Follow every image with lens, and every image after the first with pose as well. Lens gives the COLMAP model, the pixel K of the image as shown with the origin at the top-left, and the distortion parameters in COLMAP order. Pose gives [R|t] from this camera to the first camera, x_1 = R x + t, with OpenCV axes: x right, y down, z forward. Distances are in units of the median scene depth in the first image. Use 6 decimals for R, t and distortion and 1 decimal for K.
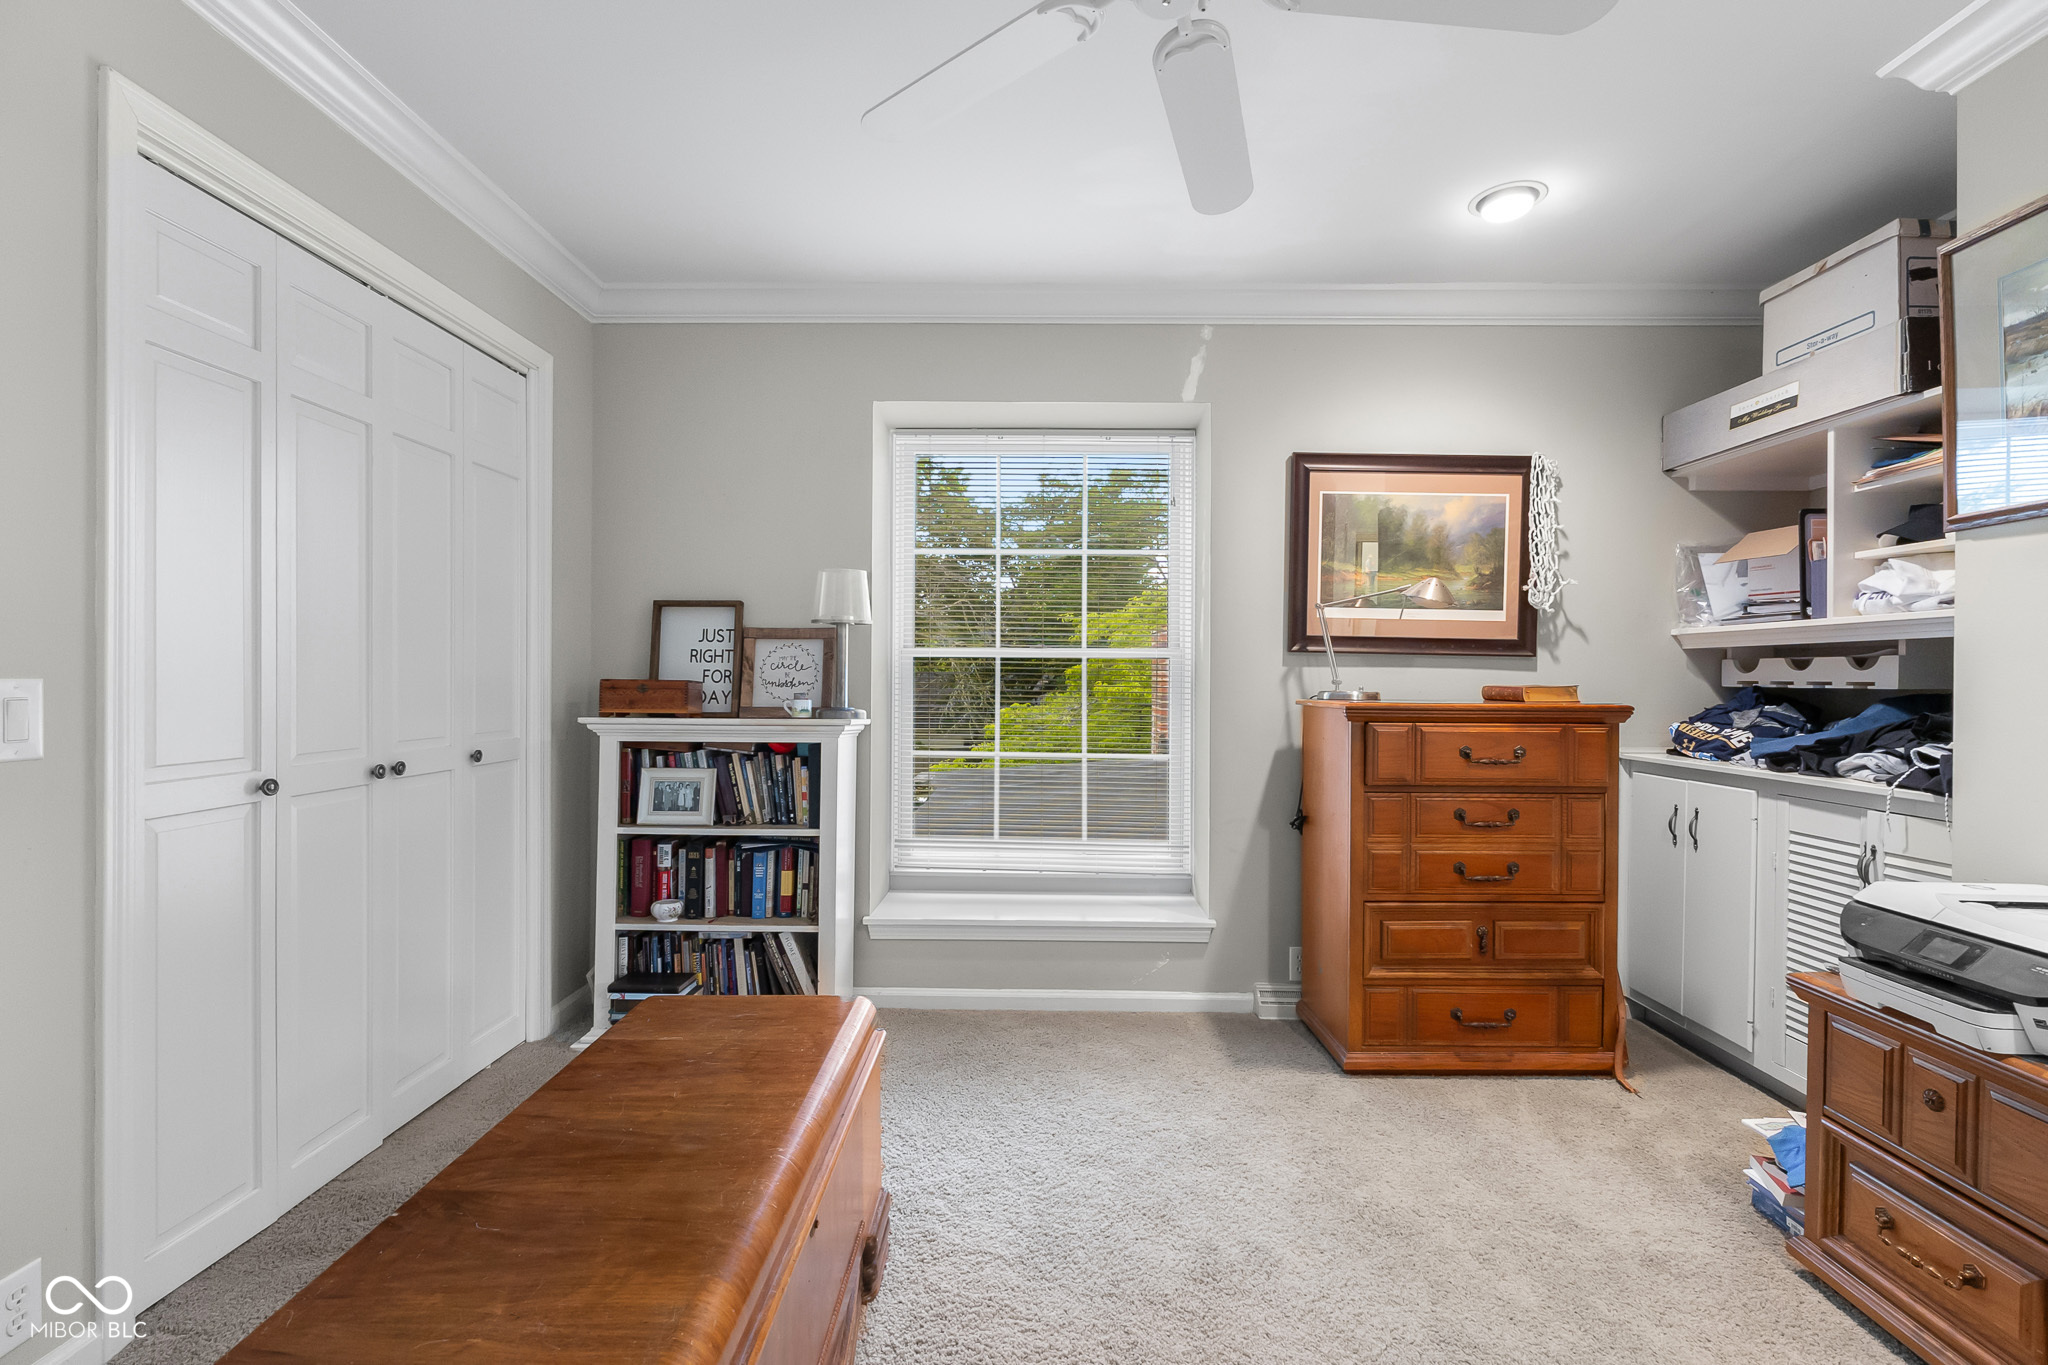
lens RADIAL K [[913.8, 0, 1011.4], [0, 913.8, 678.3], [0, 0, 1]] dist [0.000913, 0.000850]
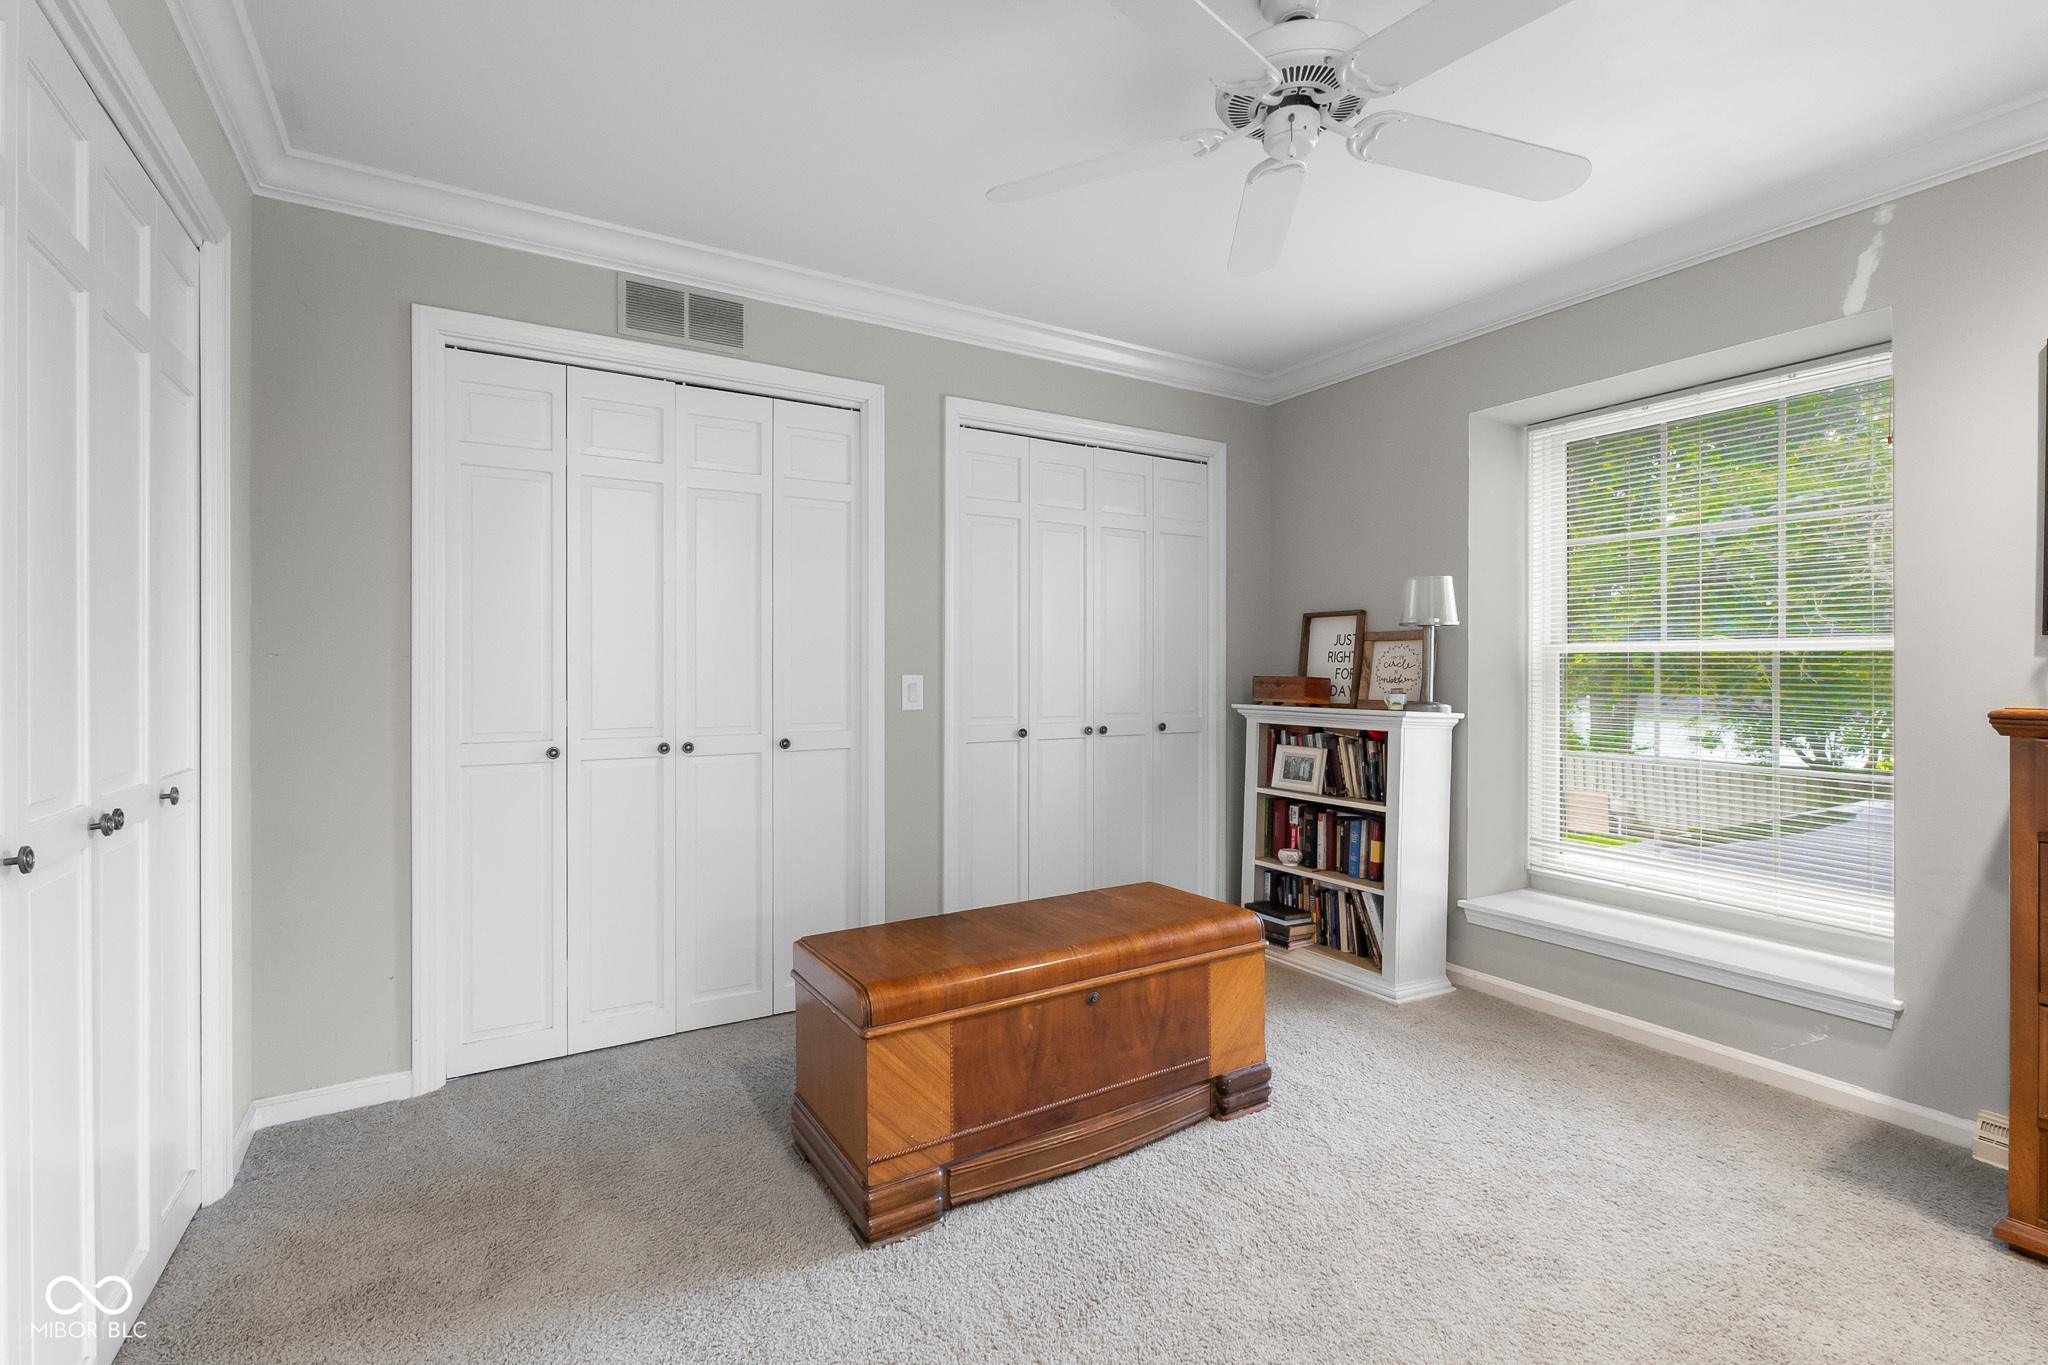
lens RADIAL K [[913.8, 0, 1012.9], [0, 913.8, 668.6], [0, 0, 1]] dist [0.000913, 0.000850]
pose [[0.526784, -0.007723, -0.849964, 0.497080], [-0.001529, 0.999948, -0.010034, 0.004031], [0.849998, 0.006586, 0.526745, -0.003546]]
